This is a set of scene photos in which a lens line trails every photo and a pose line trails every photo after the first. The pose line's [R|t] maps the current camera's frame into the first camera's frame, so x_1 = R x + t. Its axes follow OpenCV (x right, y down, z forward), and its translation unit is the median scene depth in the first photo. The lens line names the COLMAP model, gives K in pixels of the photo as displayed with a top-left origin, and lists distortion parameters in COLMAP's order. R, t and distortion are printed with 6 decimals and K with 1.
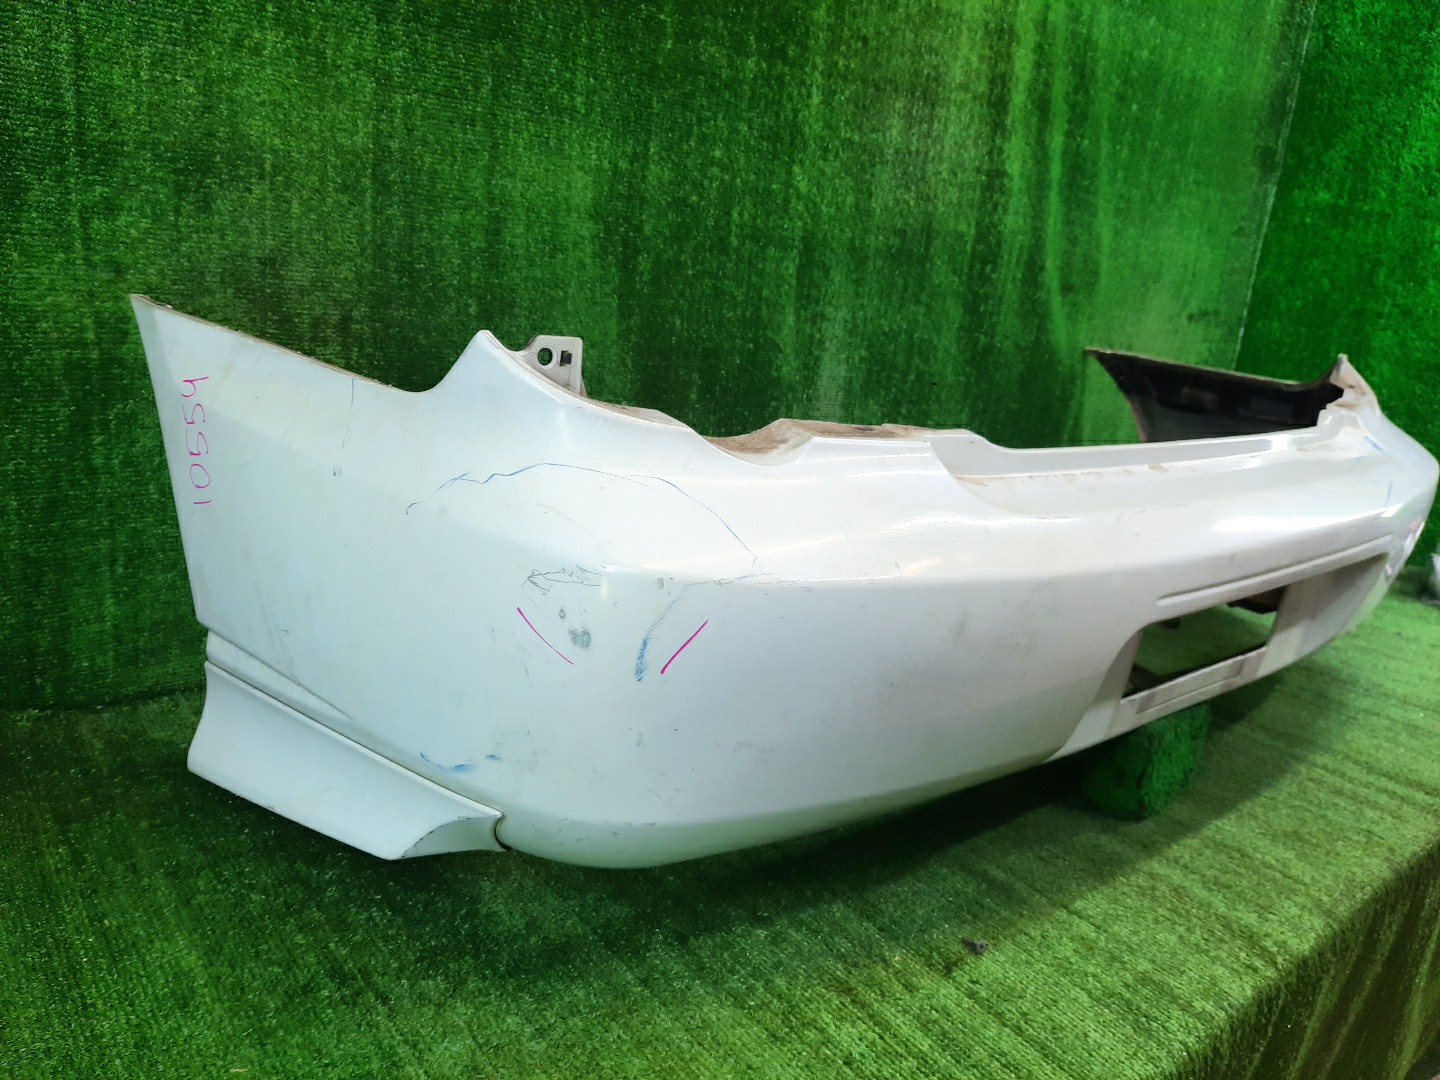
lens RADIAL K [[1051.5, 0, 720.0], [0, 1051.5, 540.0], [0, 0, 1]] dist [0.029561, -0.040290]
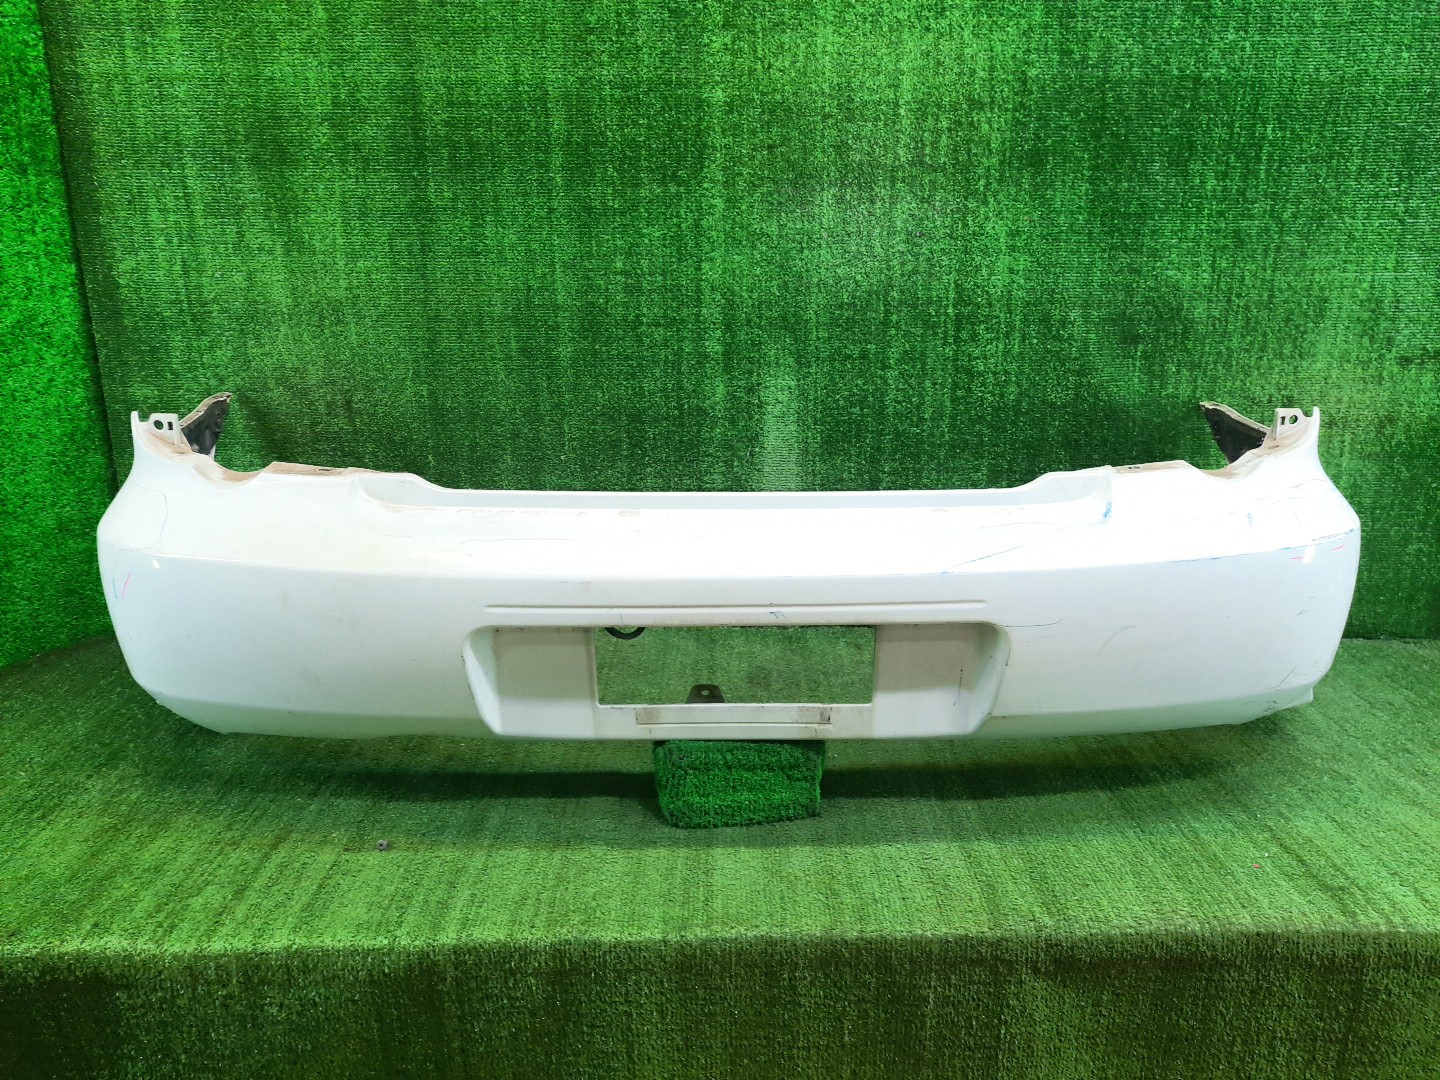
lens RADIAL K [[1063.0, 0, 720.0], [0, 1063.0, 540.0], [0, 0, 1]] dist [0.033533, -0.006006]
pose [[0.763634, 0.059227, -0.642927, 0.958423], [-0.097500, 0.994942, -0.024150, -0.013461], [0.638245, 0.081127, 0.765546, 0.113417]]
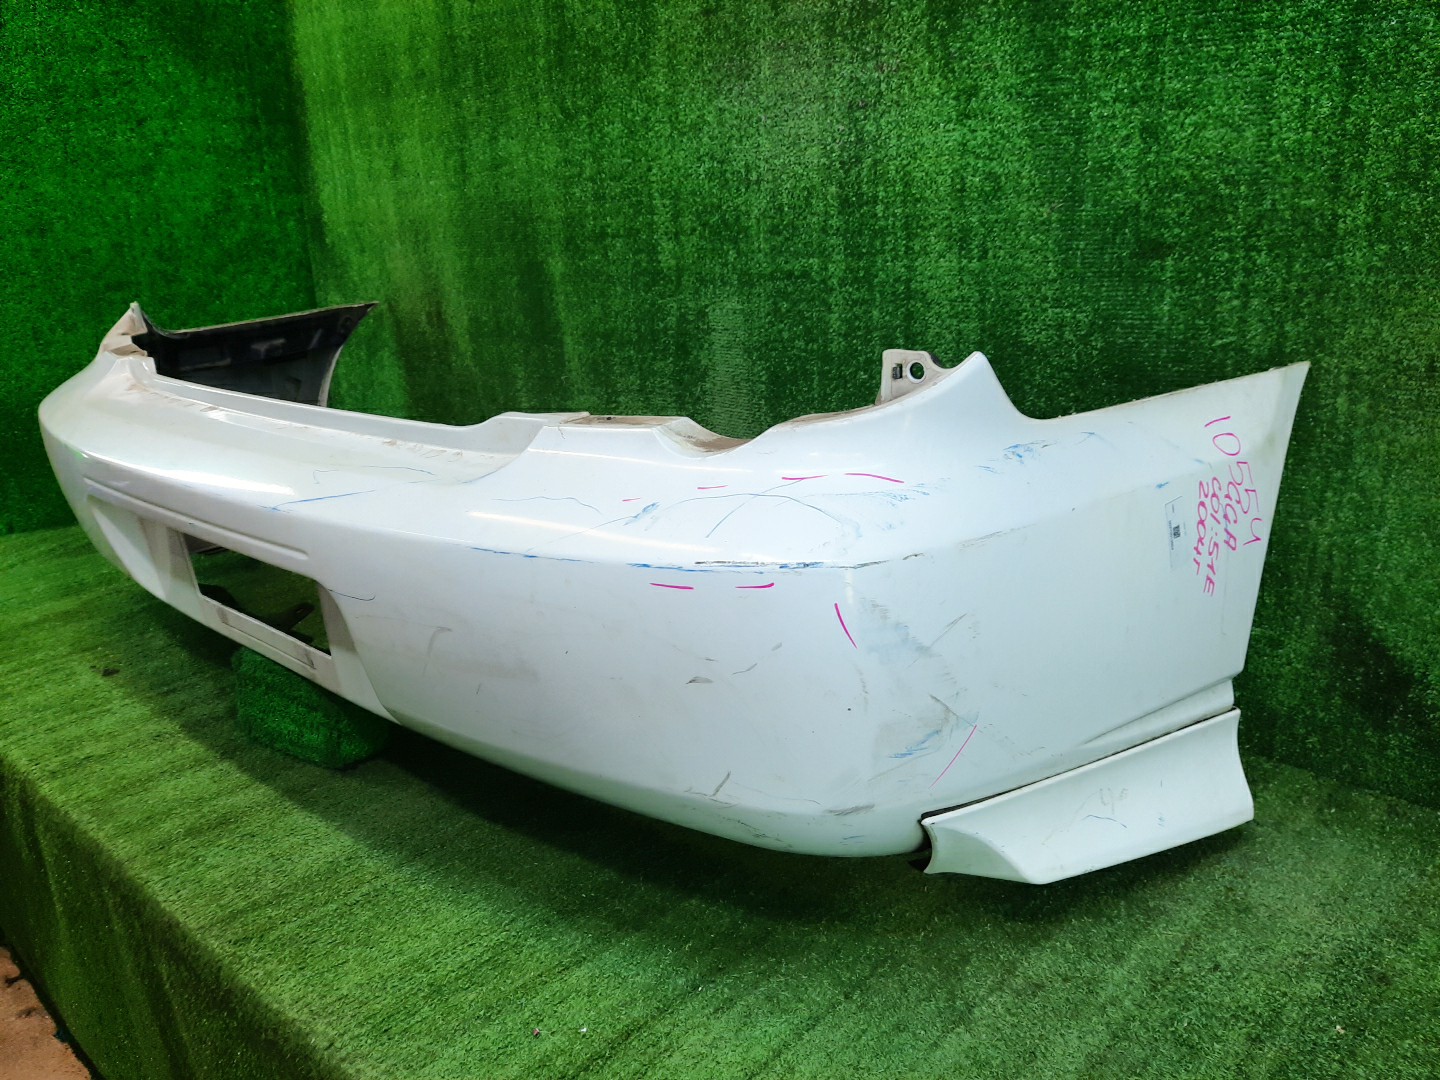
lens RADIAL K [[1072.9, 0, 720.0], [0, 1072.9, 540.0], [0, 0, 1]] dist [0.021763, -0.003677]
pose [[0.114172, 0.172355, -0.978396, 1.278690], [-0.233095, 0.961991, 0.142265, -0.172676], [0.965728, 0.211817, 0.150007, 1.048336]]
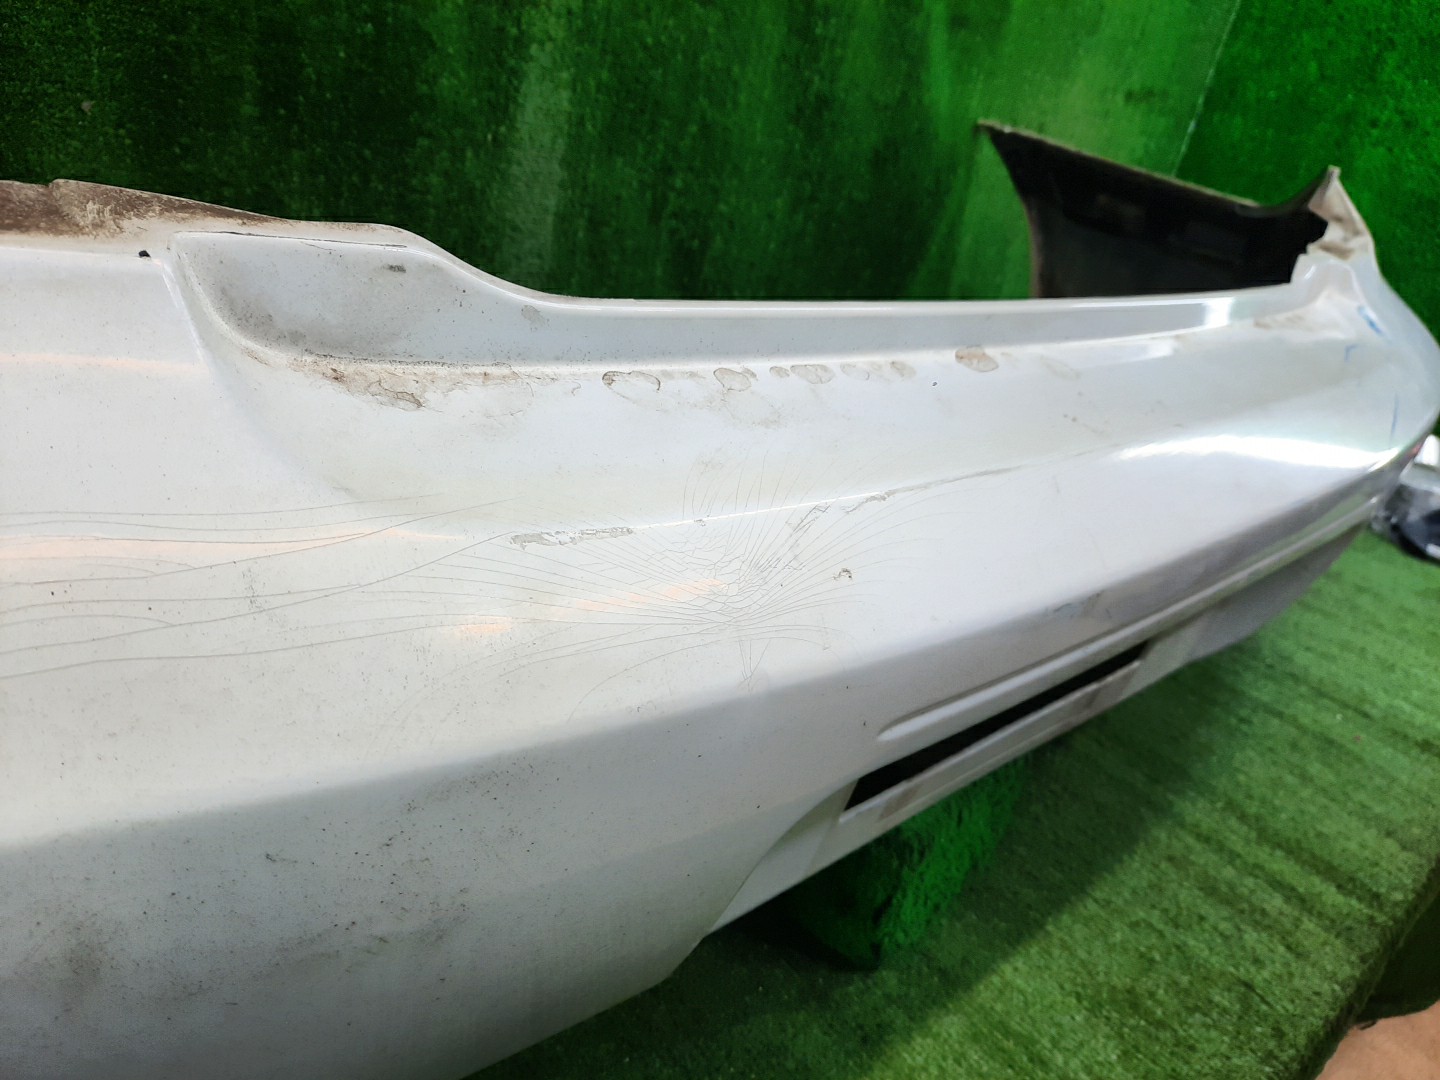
lens RADIAL K [[1062.1, 0, 720.0], [0, 1062.1, 540.0], [0, 0, 1]] dist [0.031906, -0.053593]
pose [[0.992181, 0.078707, 0.096856, 0.200951], [-0.096853, 0.975033, 0.199823, -0.055026], [-0.078711, -0.207641, 0.975033, 0.410783]]
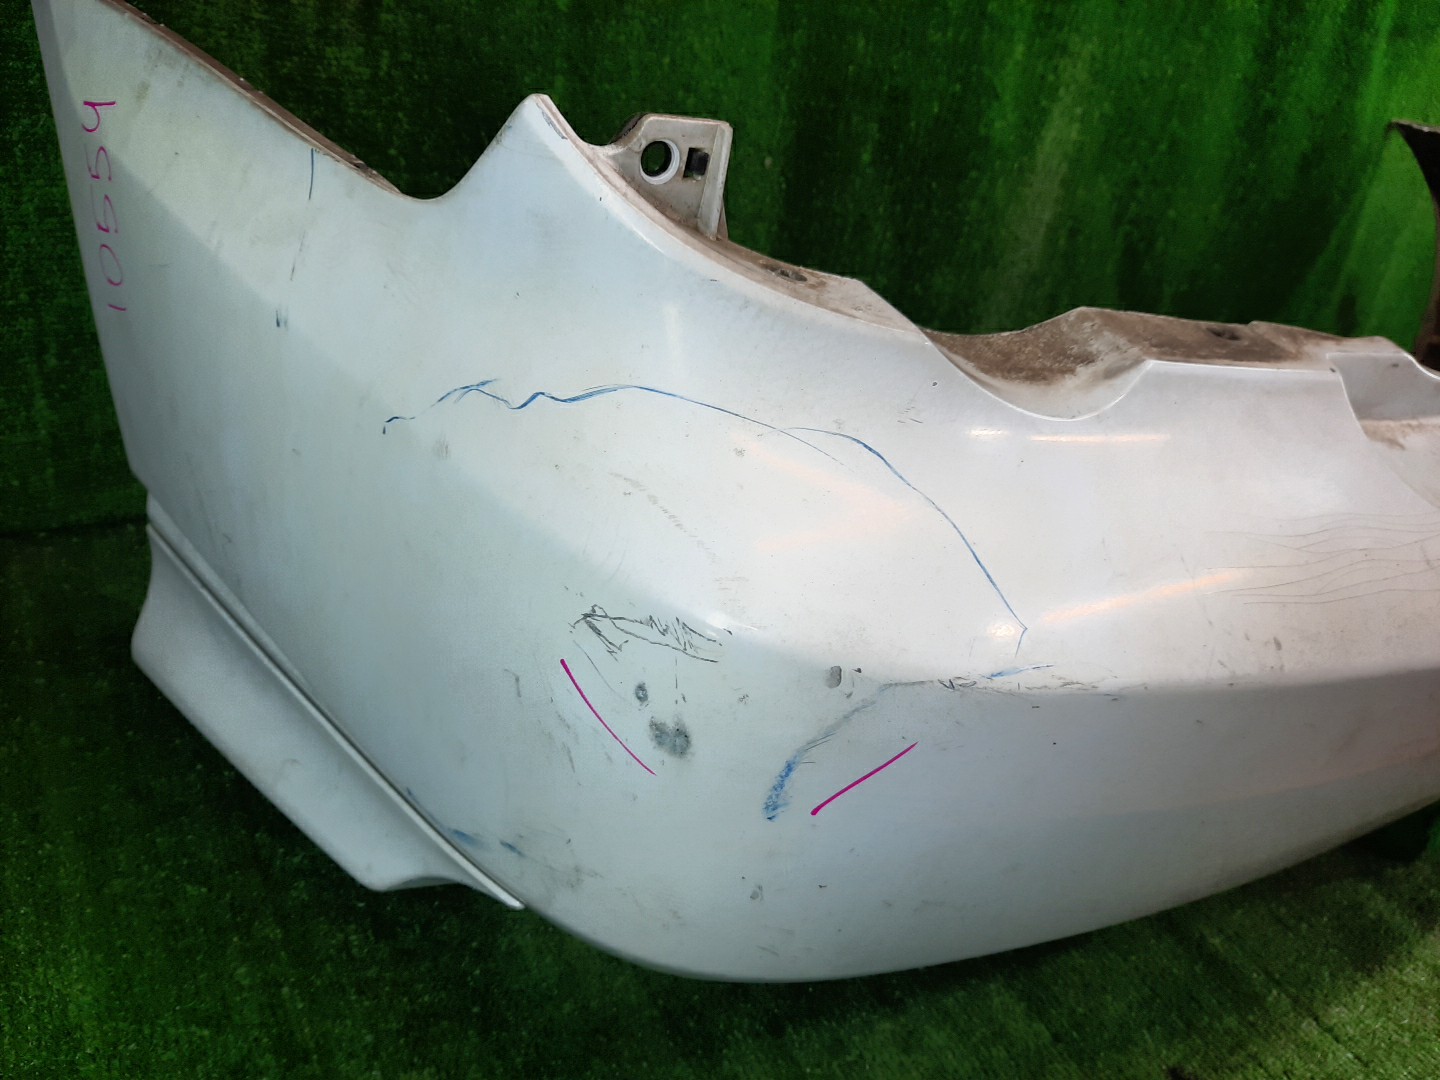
lens RADIAL K [[1067.0, 0, 716.3], [0, 1067.0, 541.3], [0, 0, 1]] dist [-0.000591, -0.007816]
pose [[0.988702, 0.130166, -0.074337, -0.040759], [-0.106206, 0.958274, 0.265388, -0.073455], [0.105780, -0.254494, 0.961272, 0.250739]]
